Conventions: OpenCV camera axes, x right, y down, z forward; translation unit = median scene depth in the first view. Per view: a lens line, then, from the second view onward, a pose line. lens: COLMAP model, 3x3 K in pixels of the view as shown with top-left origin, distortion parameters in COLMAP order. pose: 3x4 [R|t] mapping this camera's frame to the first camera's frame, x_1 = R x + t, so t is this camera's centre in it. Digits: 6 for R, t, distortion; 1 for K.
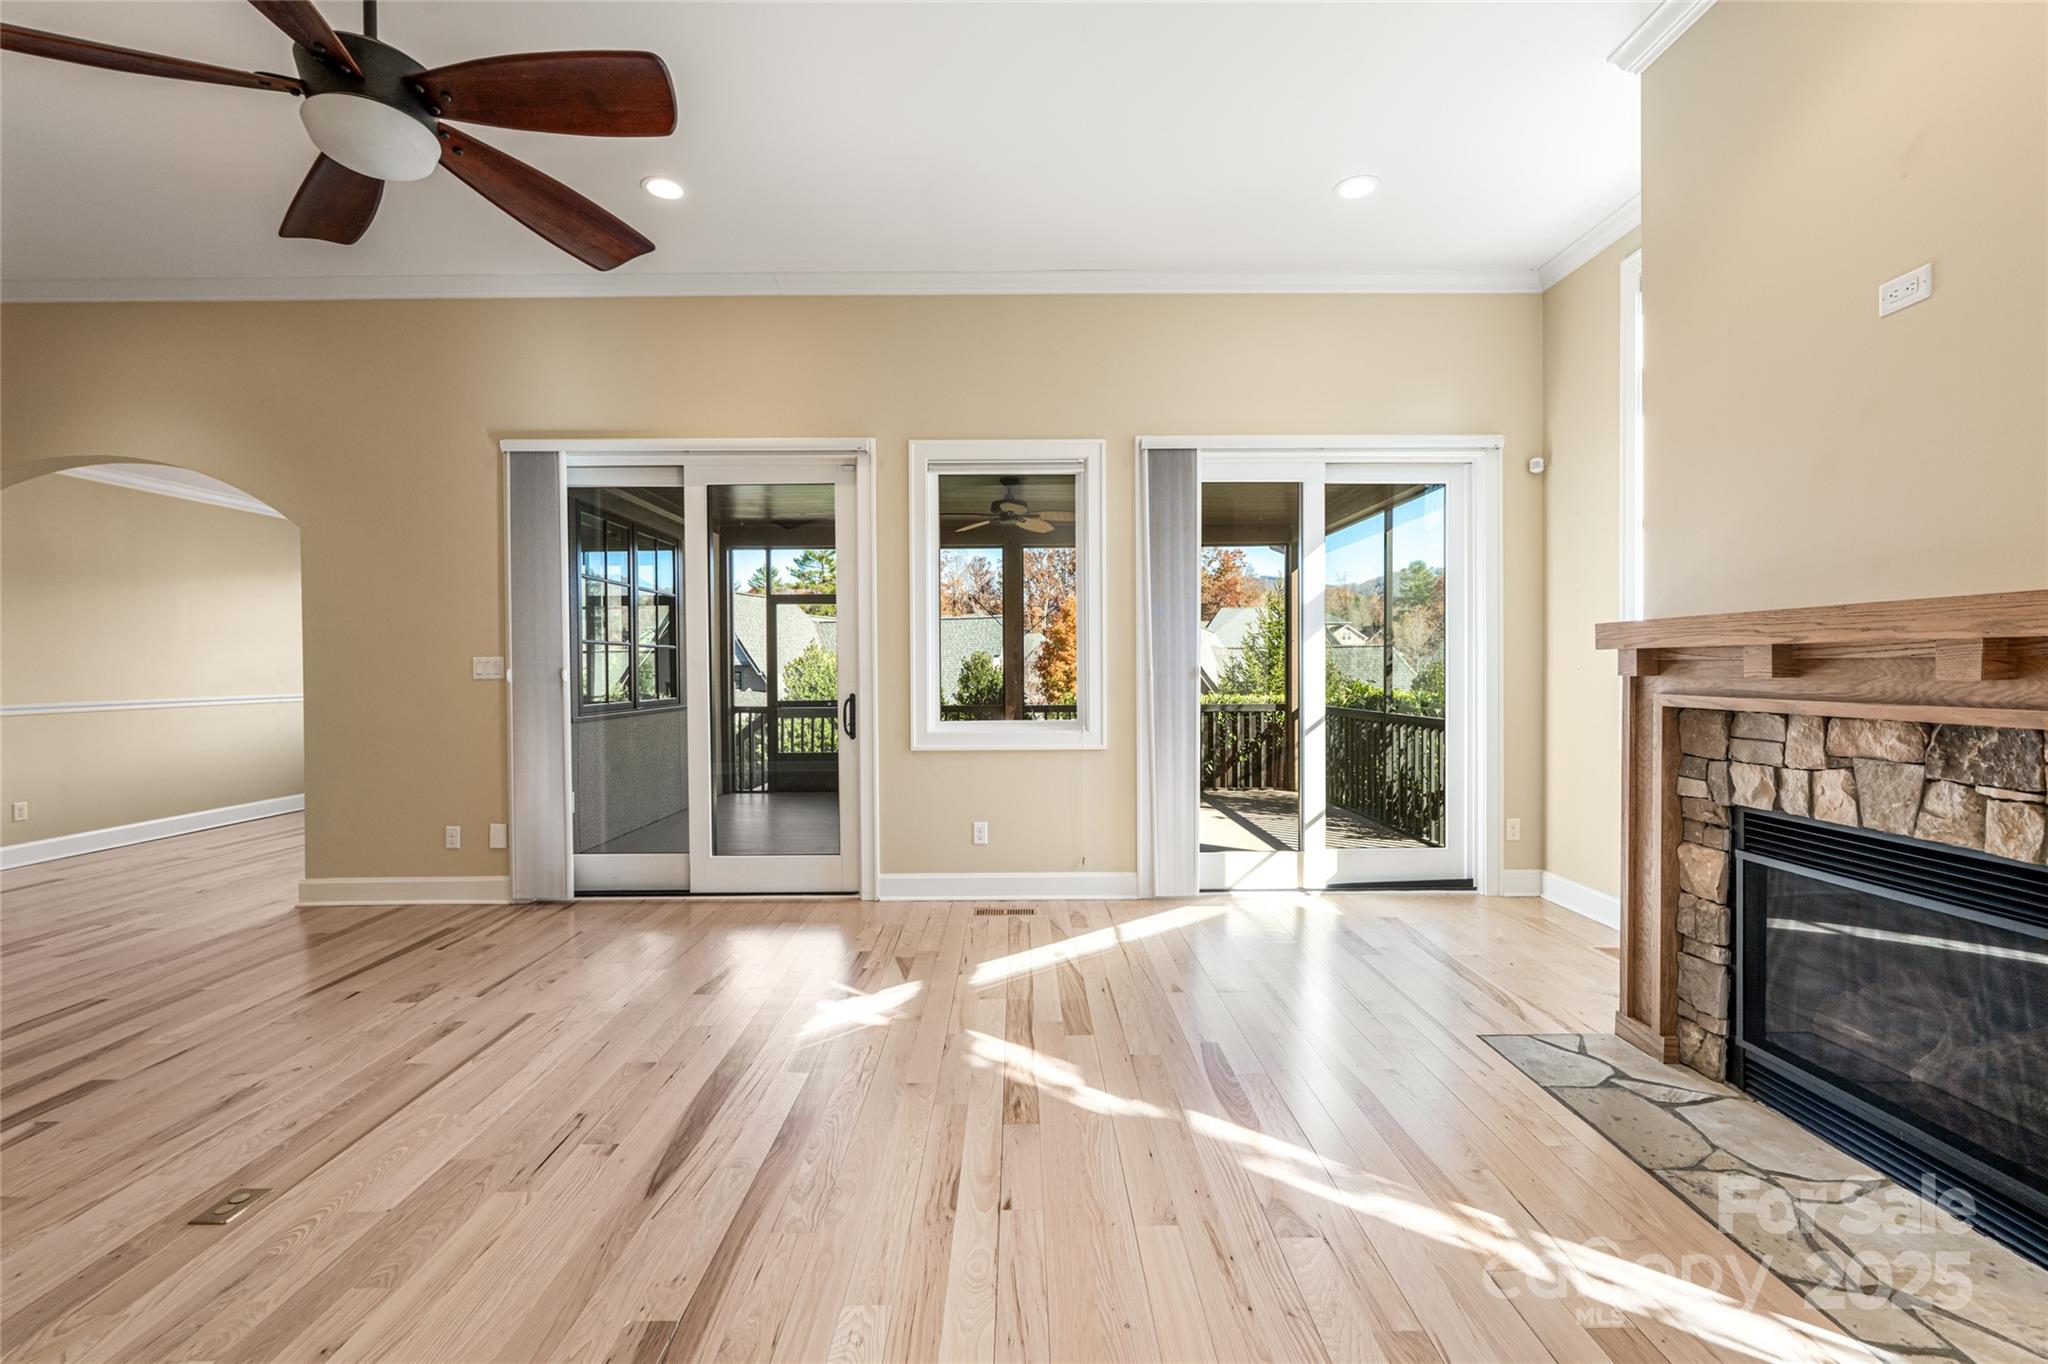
lens RADIAL K [[890.1, 0, 1070.2], [0, 890.1, 673.3], [0, 0, 1]] dist [-0.001202, 0.000388]
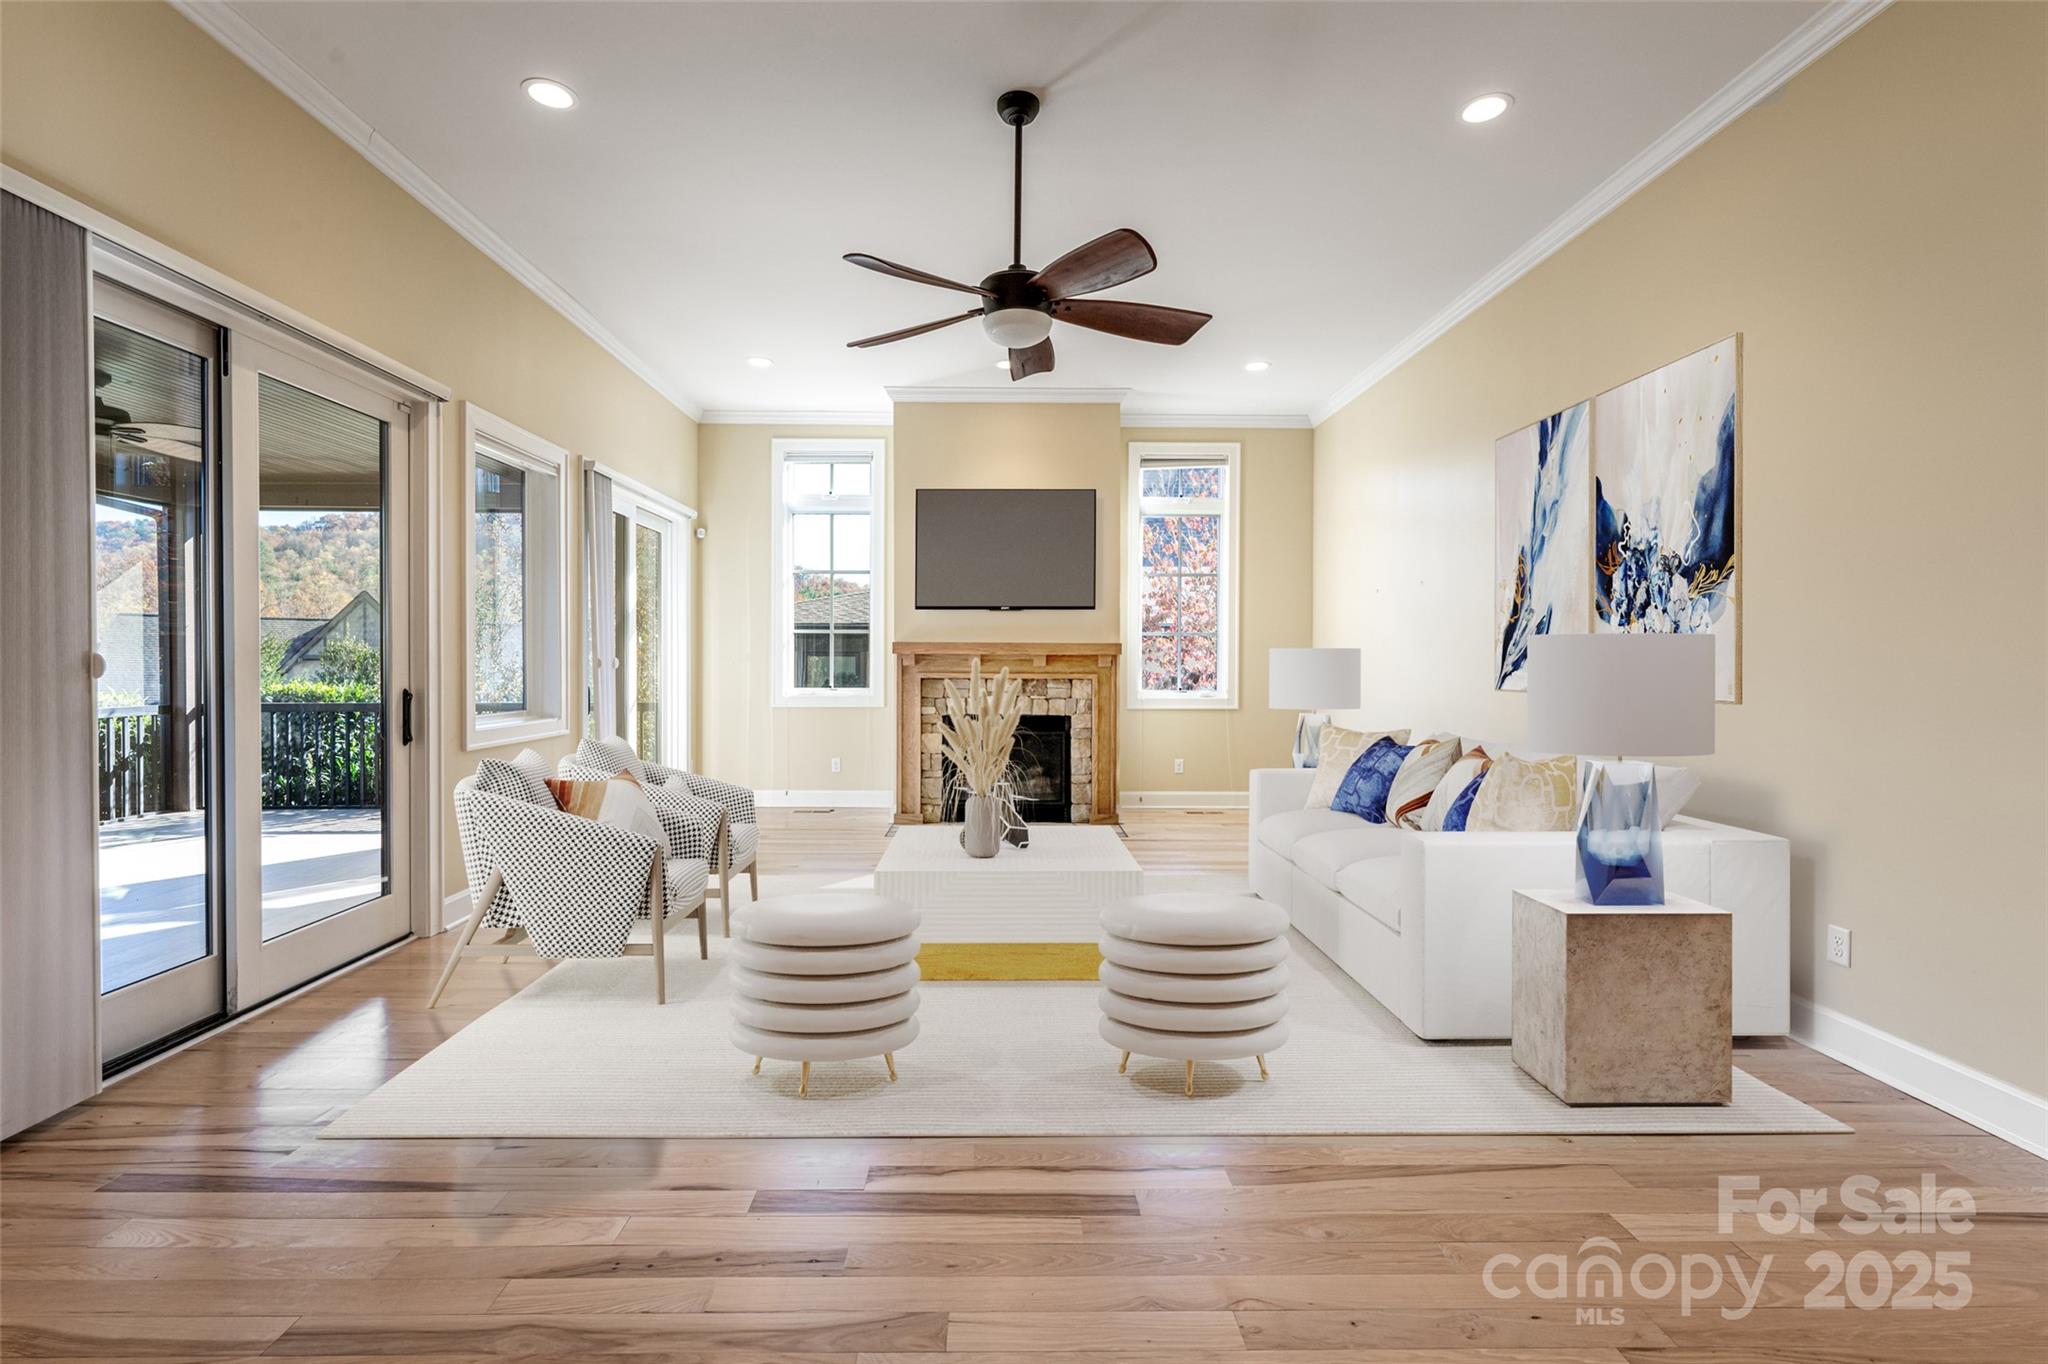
lens RADIAL K [[890.1, 0, 1021.9], [0, 890.1, 673.9], [0, 0, 1]] dist [-0.001202, 0.000388]
pose [[-0.010678, -0.008694, 0.999905, -1.854503], [0.003168, 0.999957, 0.008729, 0.005917], [-0.999938, 0.003261, -0.010650, 0.788758]]
